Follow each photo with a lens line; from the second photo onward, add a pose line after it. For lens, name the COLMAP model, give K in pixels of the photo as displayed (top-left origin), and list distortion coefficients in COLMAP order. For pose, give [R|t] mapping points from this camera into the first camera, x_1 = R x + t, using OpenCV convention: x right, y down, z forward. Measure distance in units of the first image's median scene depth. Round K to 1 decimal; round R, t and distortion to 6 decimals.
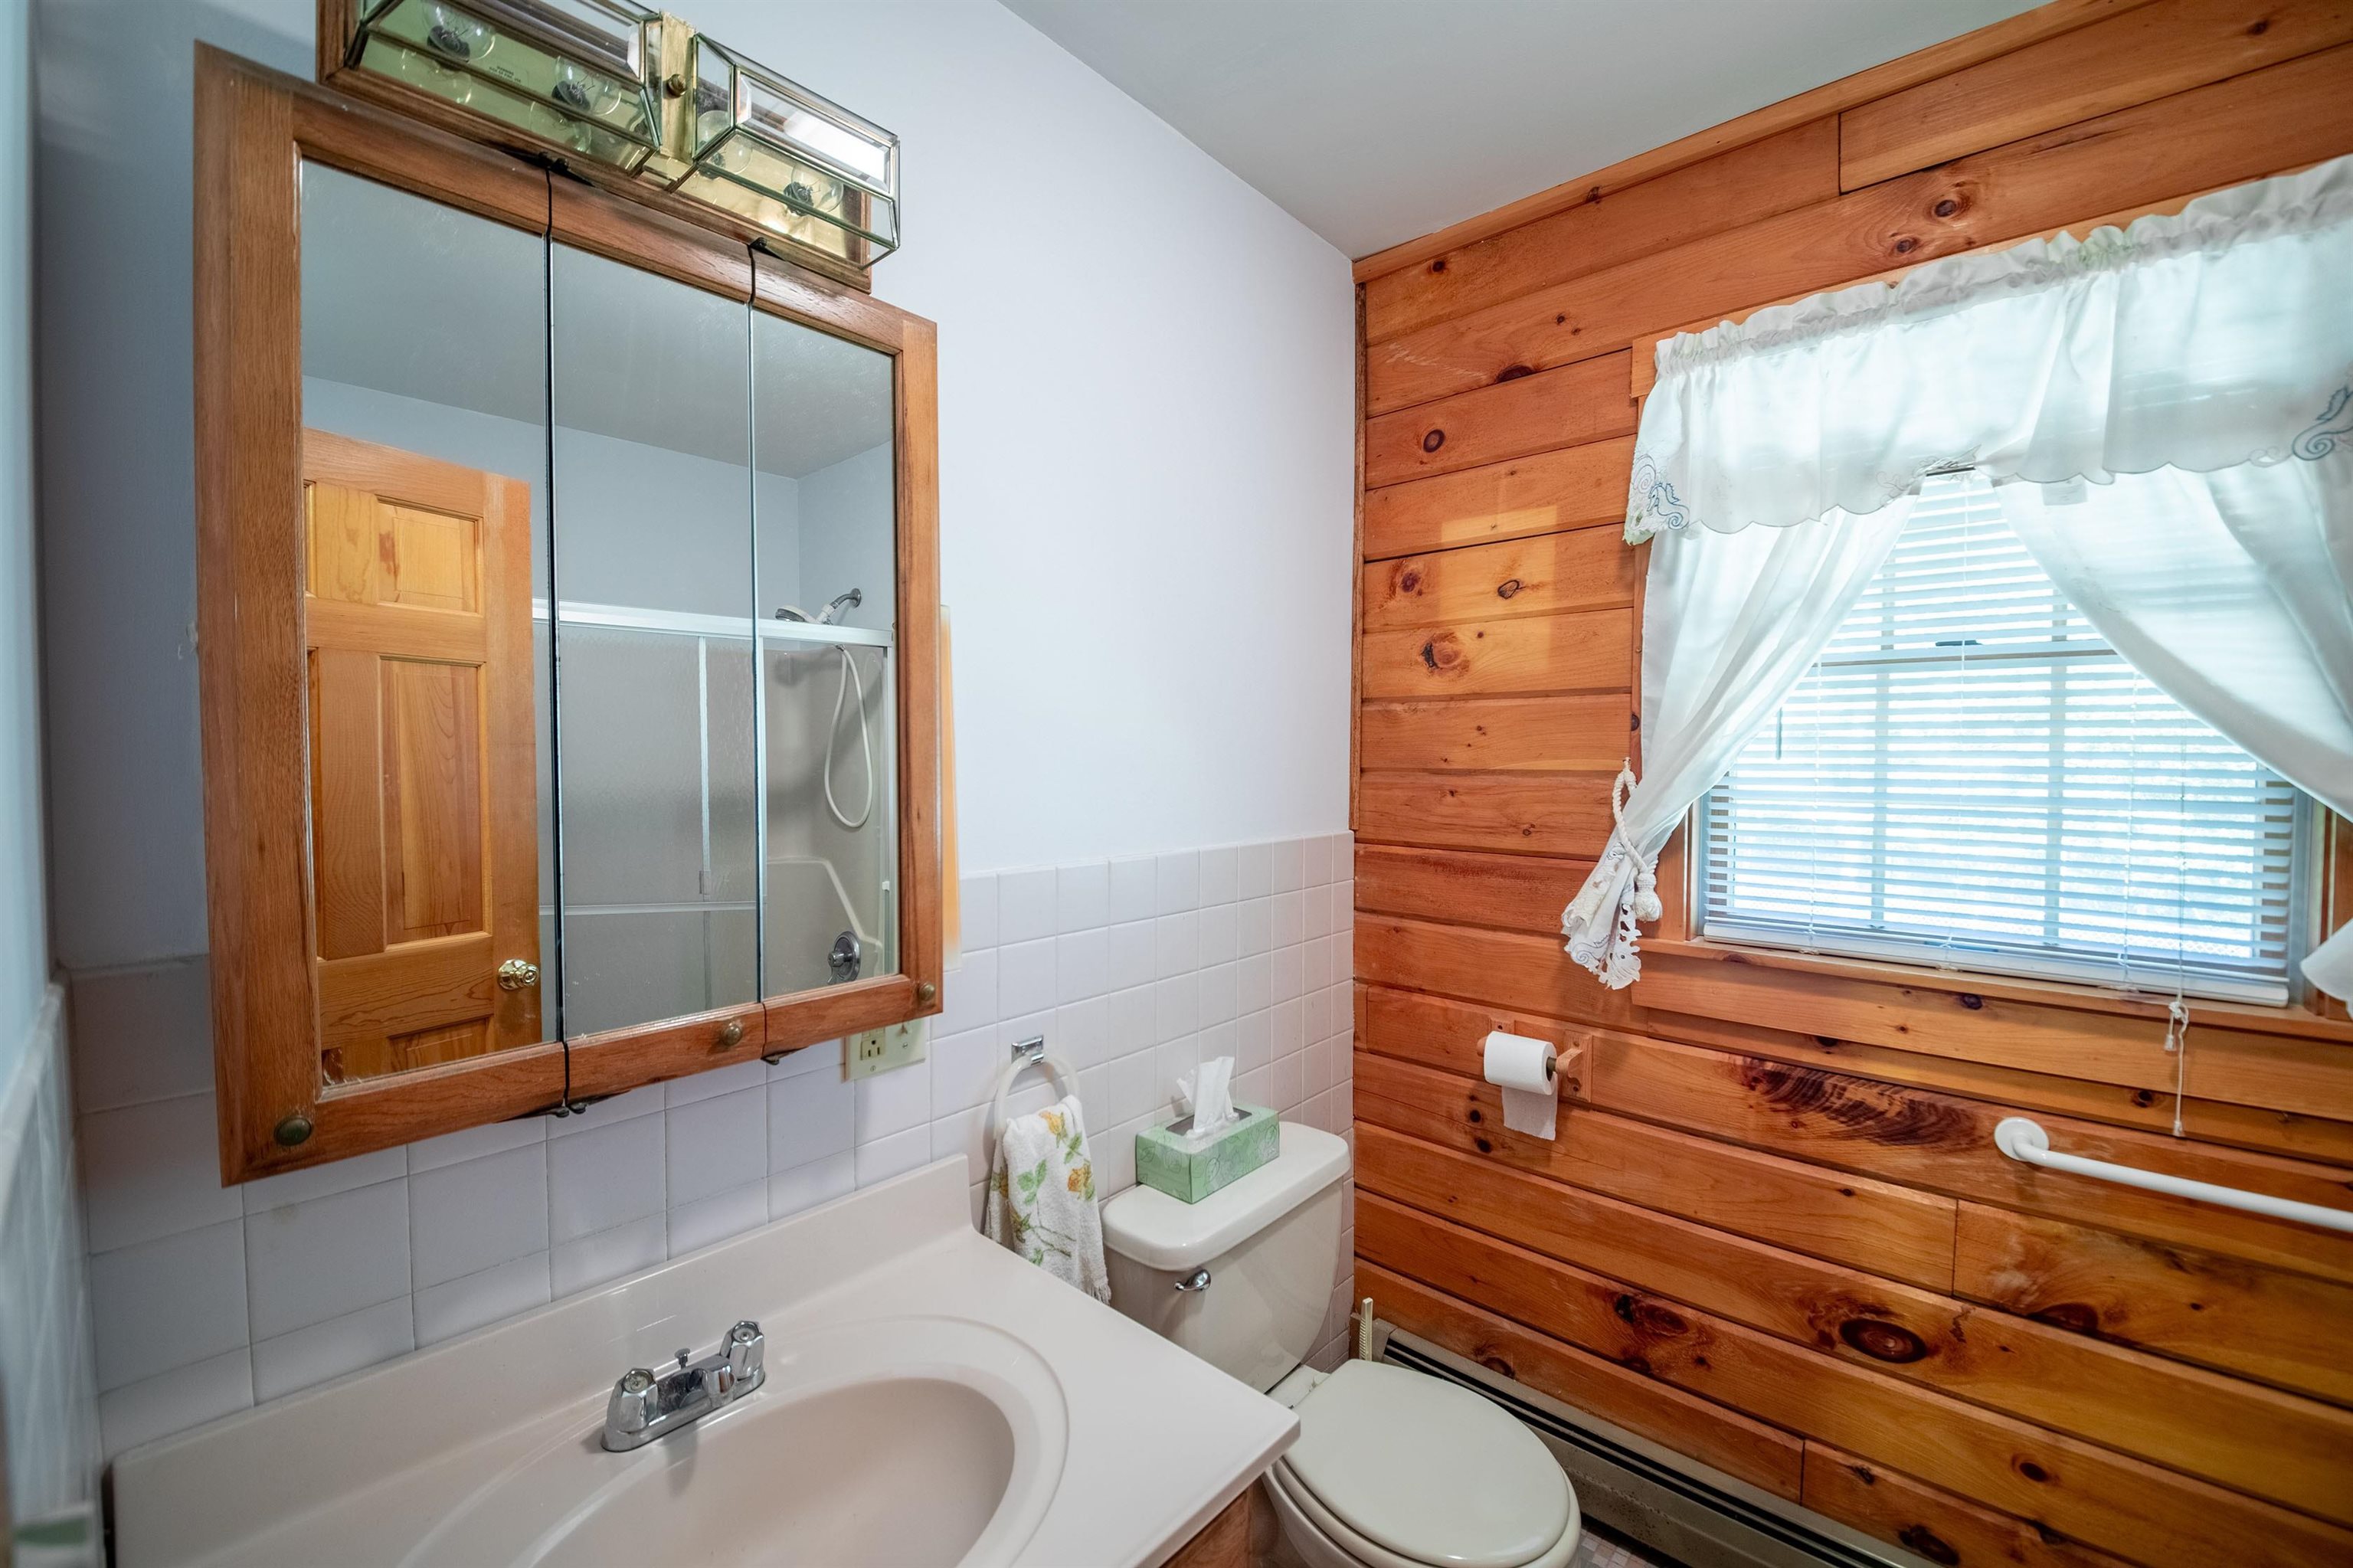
lens RADIAL K [[936.9, 0, 1166.4], [0, 936.9, 786.1], [0, 0, 1]] dist [0.028538, -0.032103]
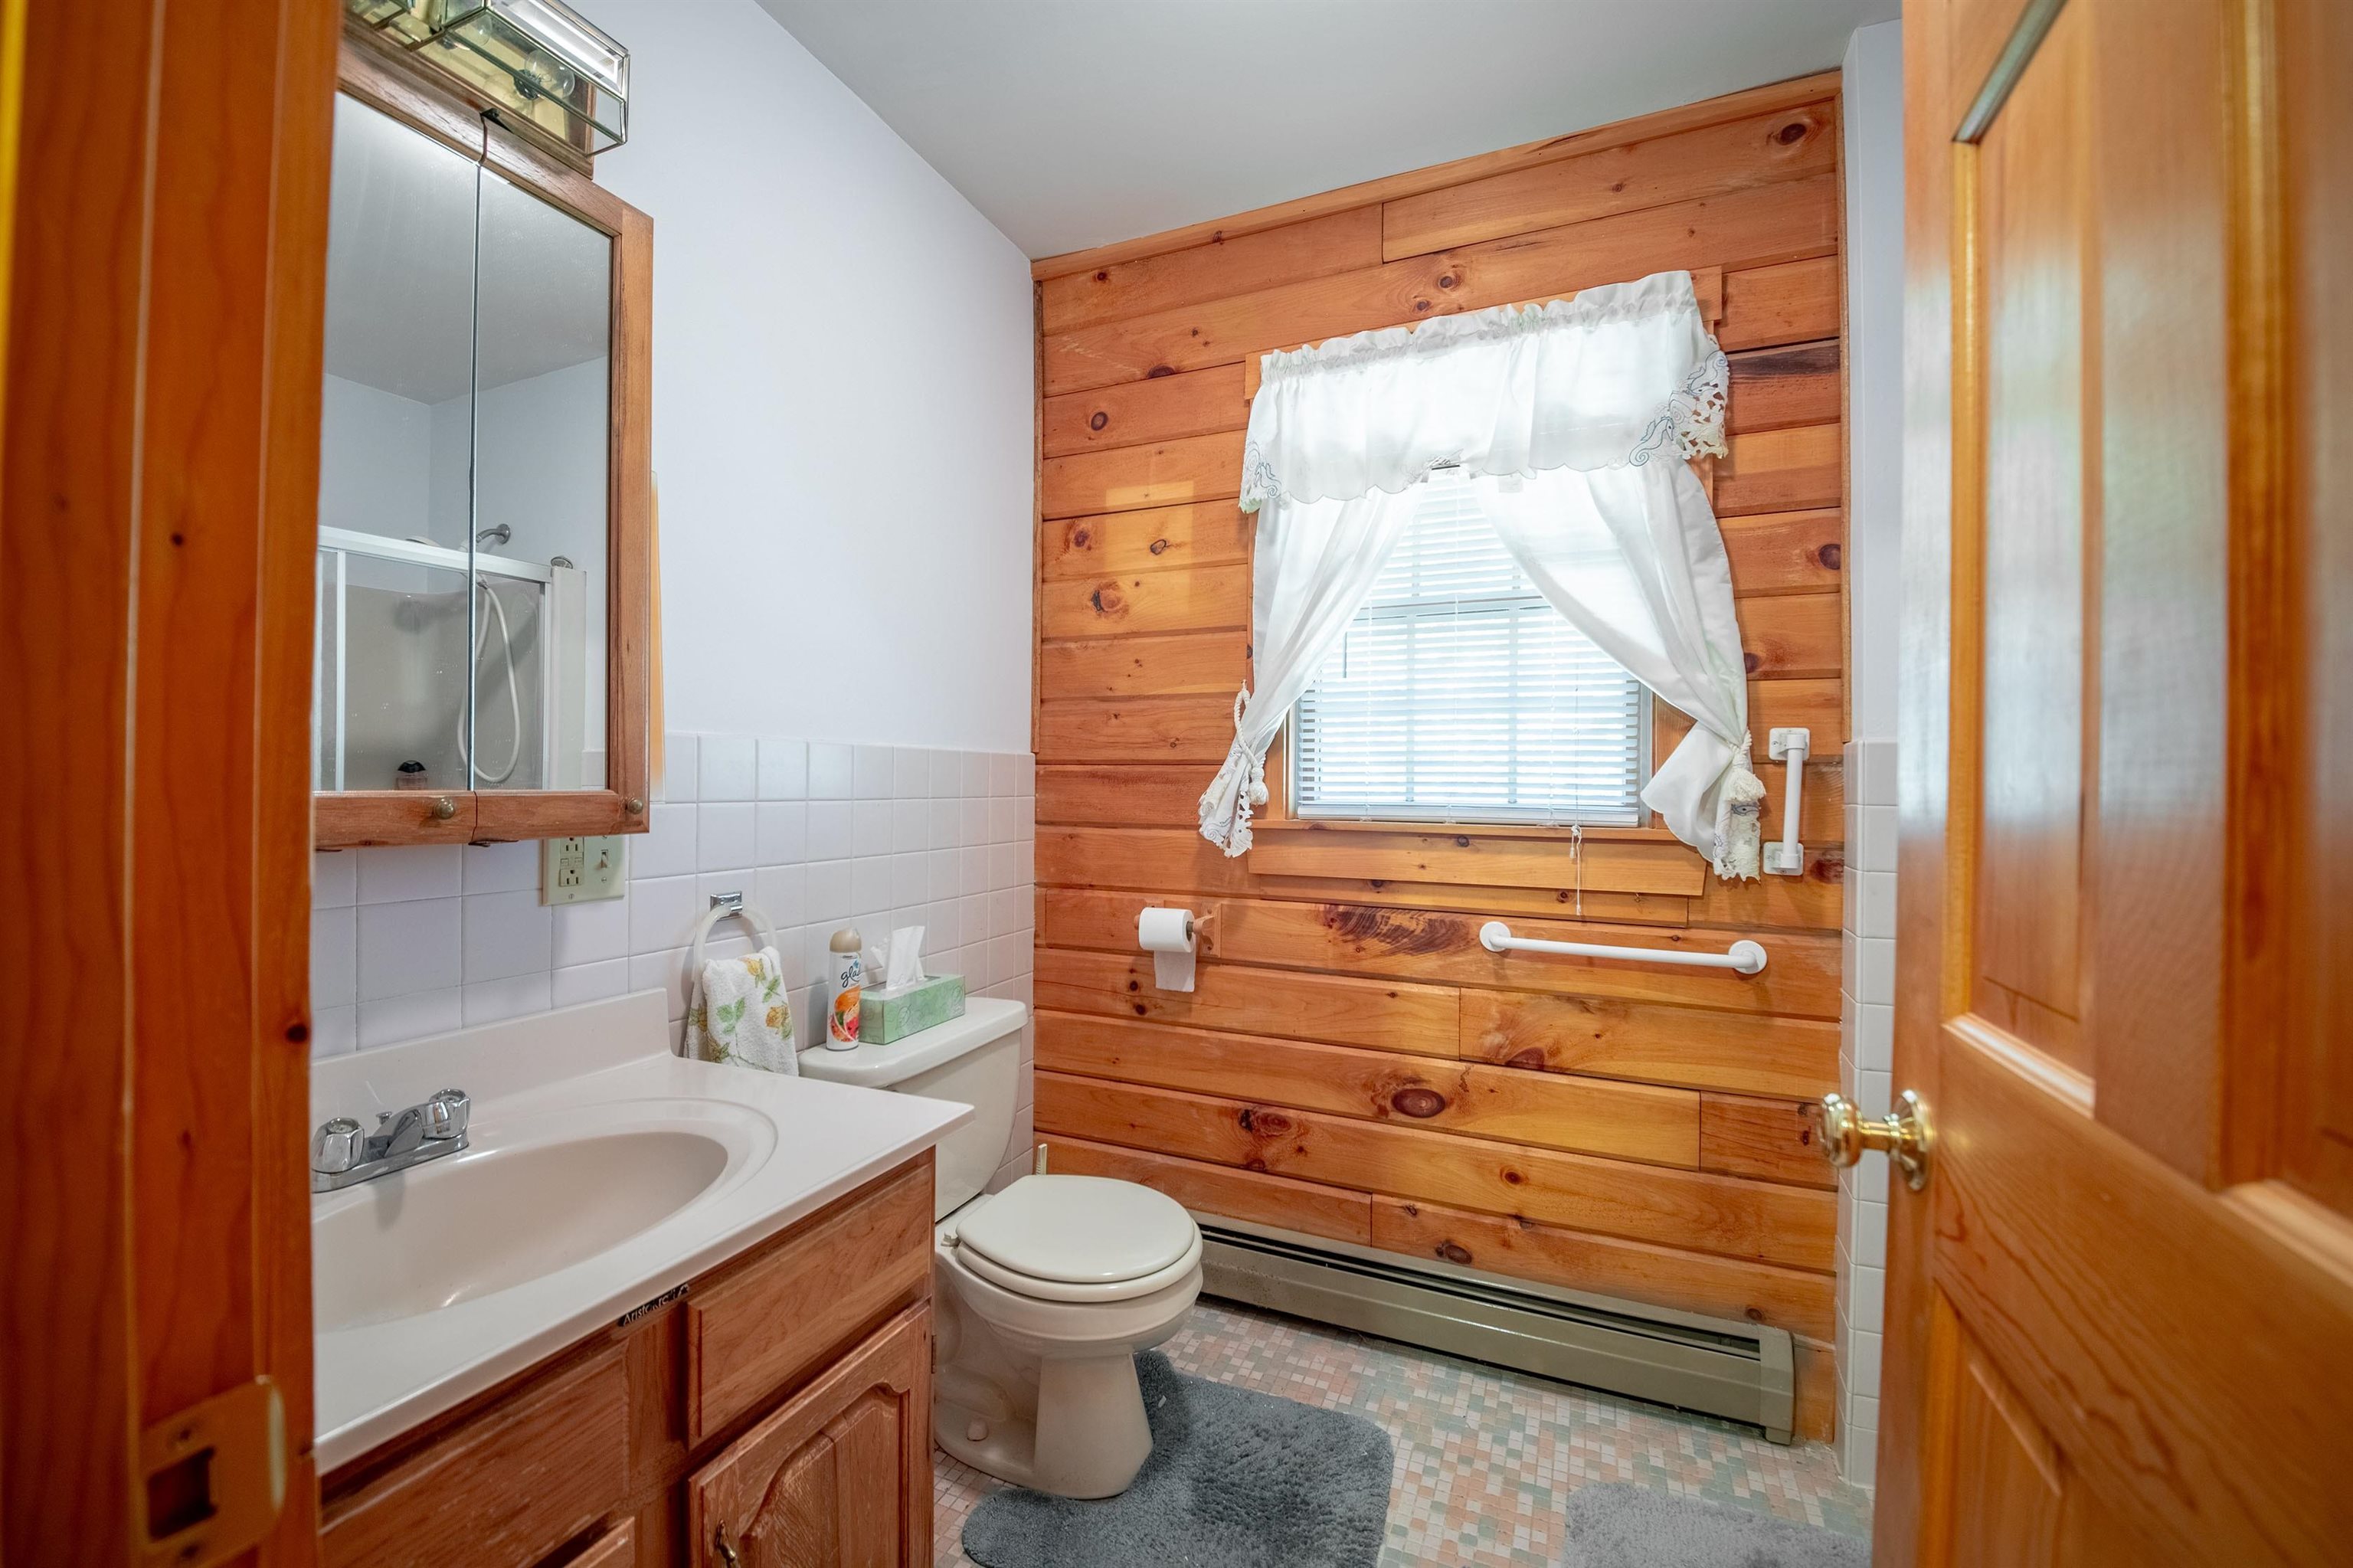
lens RADIAL K [[936.9, 0, 1166.4], [0, 936.9, 786.1], [0, 0, 1]] dist [0.028538, -0.032103]
pose [[0.950955, 0.005424, 0.309281, -0.001237], [0.004520, 0.999496, -0.031426, 0.159991], [-0.309296, 0.031282, 0.950451, -0.172940]]
